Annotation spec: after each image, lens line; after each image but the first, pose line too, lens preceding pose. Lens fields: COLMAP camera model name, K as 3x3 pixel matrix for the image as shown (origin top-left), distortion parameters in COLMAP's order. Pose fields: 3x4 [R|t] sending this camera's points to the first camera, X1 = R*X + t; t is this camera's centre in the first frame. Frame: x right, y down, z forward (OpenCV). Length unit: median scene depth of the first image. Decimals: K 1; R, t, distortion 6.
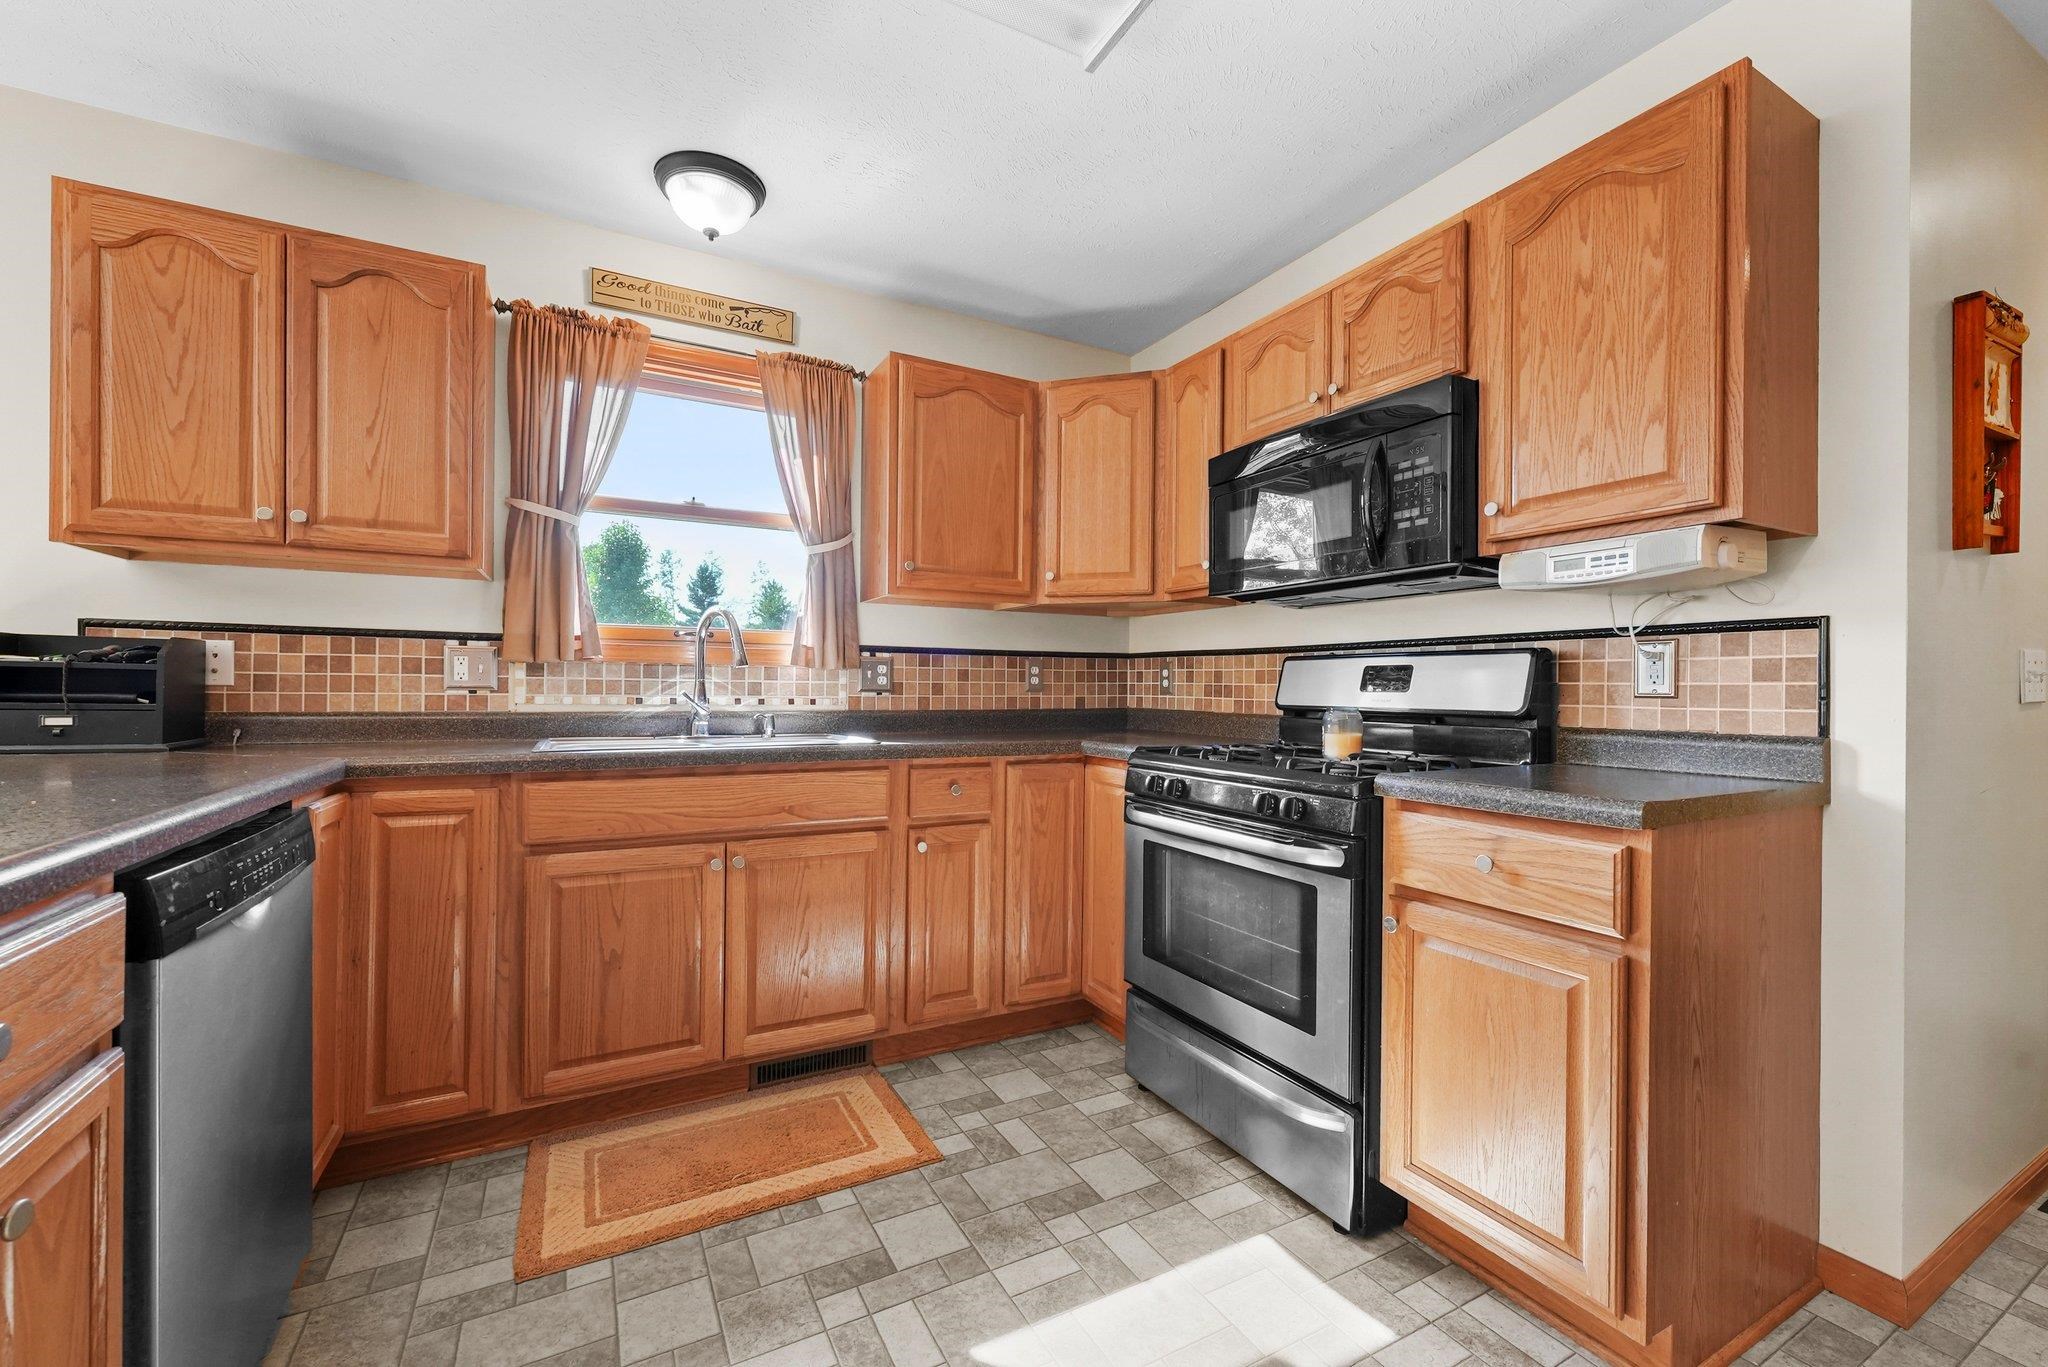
lens RADIAL K [[820.5, 0, 1020.4], [0, 820.5, 689.5], [0, 0, 1]] dist [-0.000048, 0.000008]
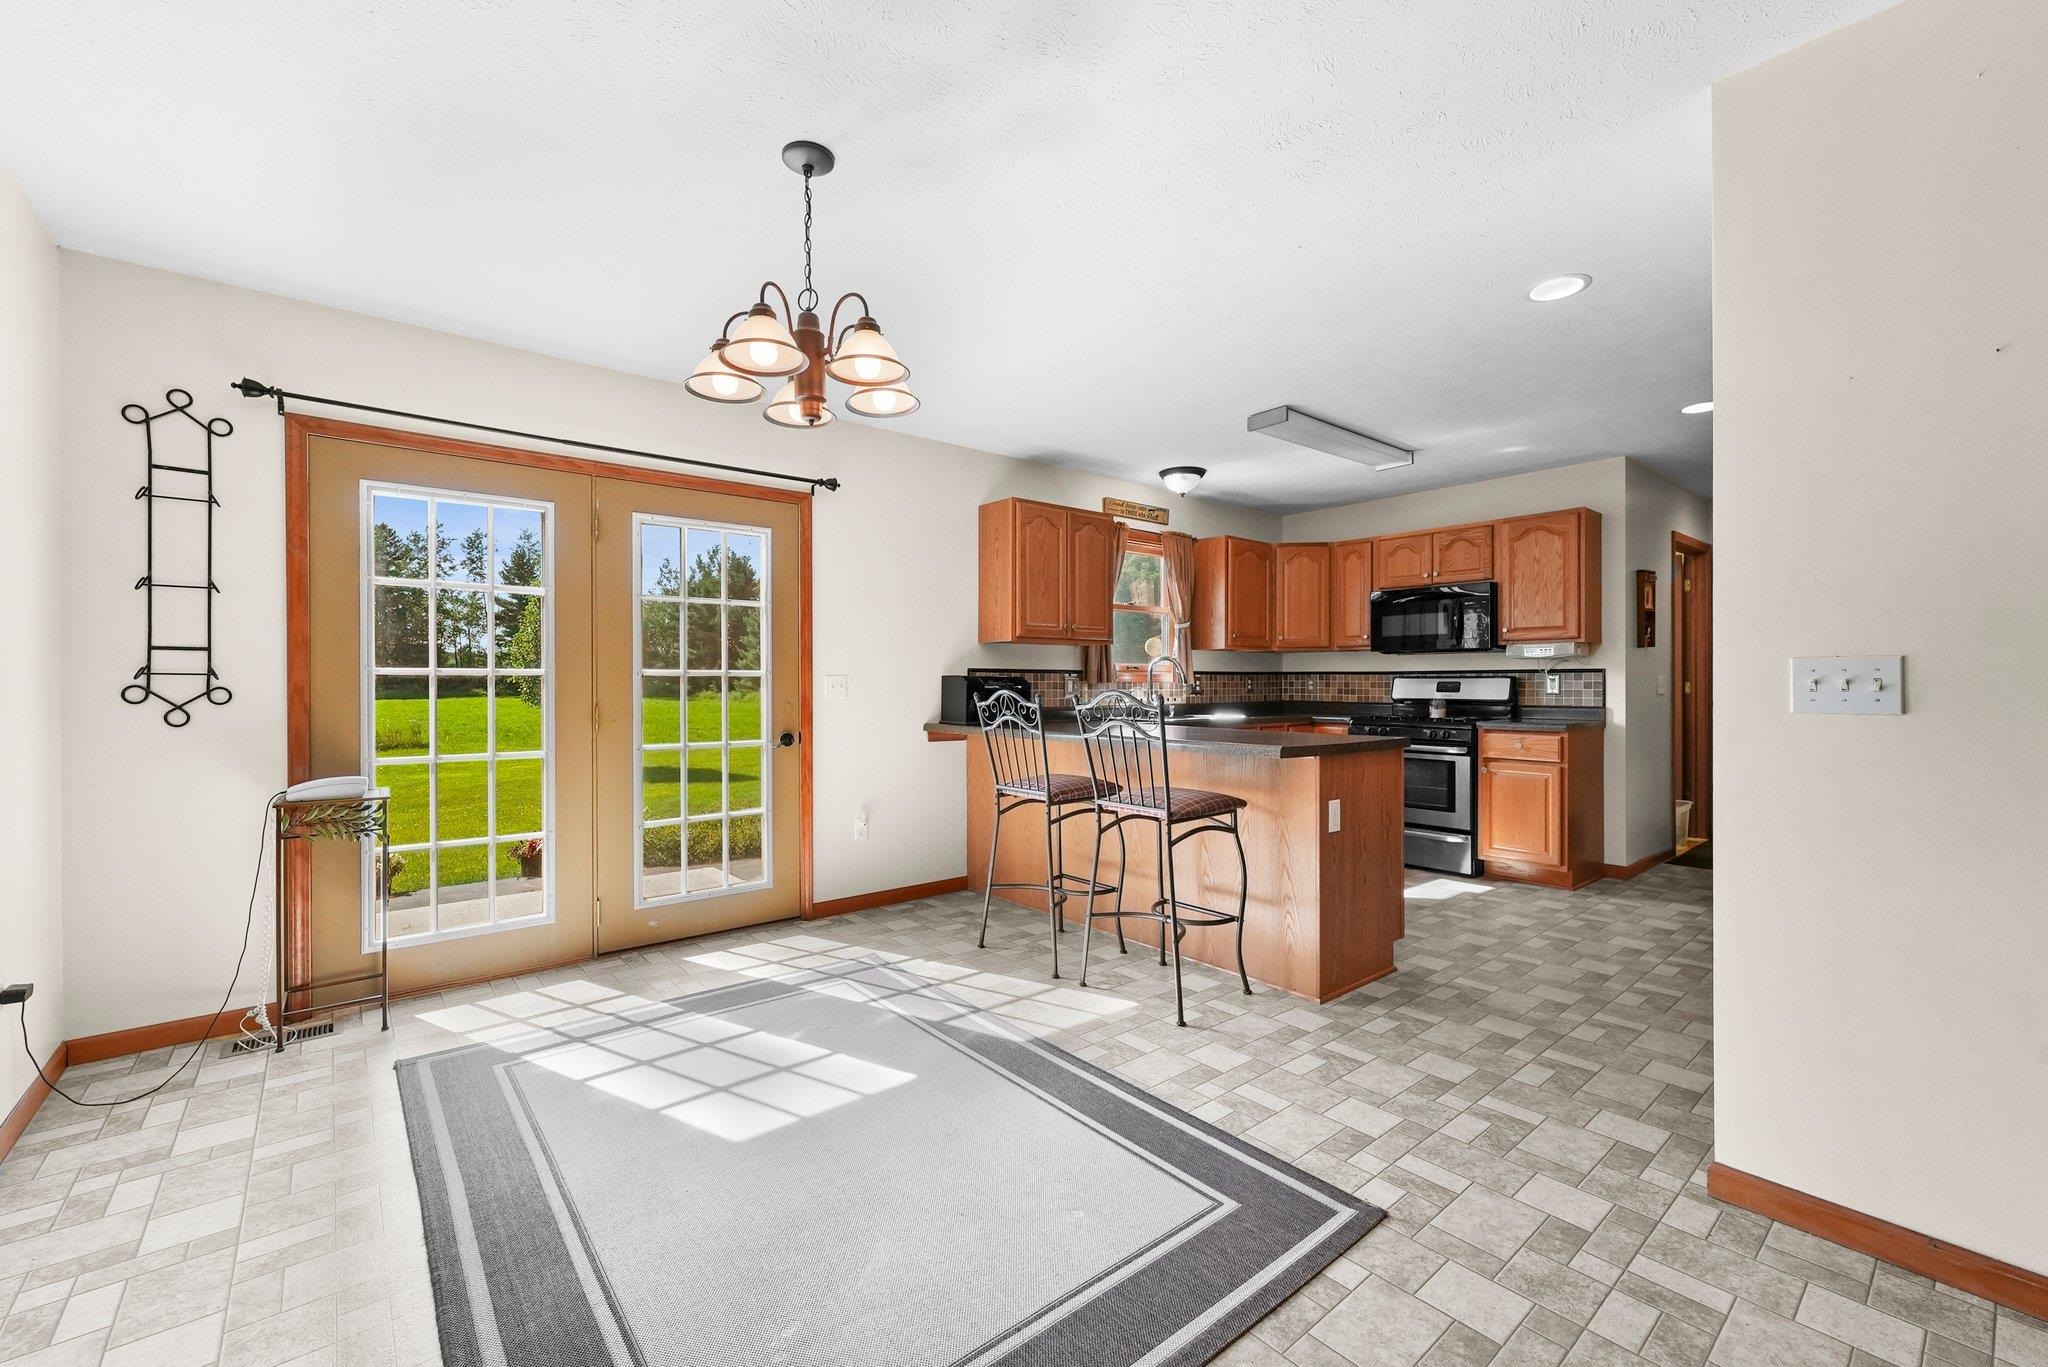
lens RADIAL K [[828.6, 0, 1024.0], [0, 828.6, 683.5], [0, 0, 1]] dist [-0.000402, -0.000084]
pose [[0.980505, -0.010095, 0.196236, -1.401659], [0.009785, 0.999949, 0.002549, -0.046331], [-0.196252, -0.000579, 0.980553, -1.290656]]
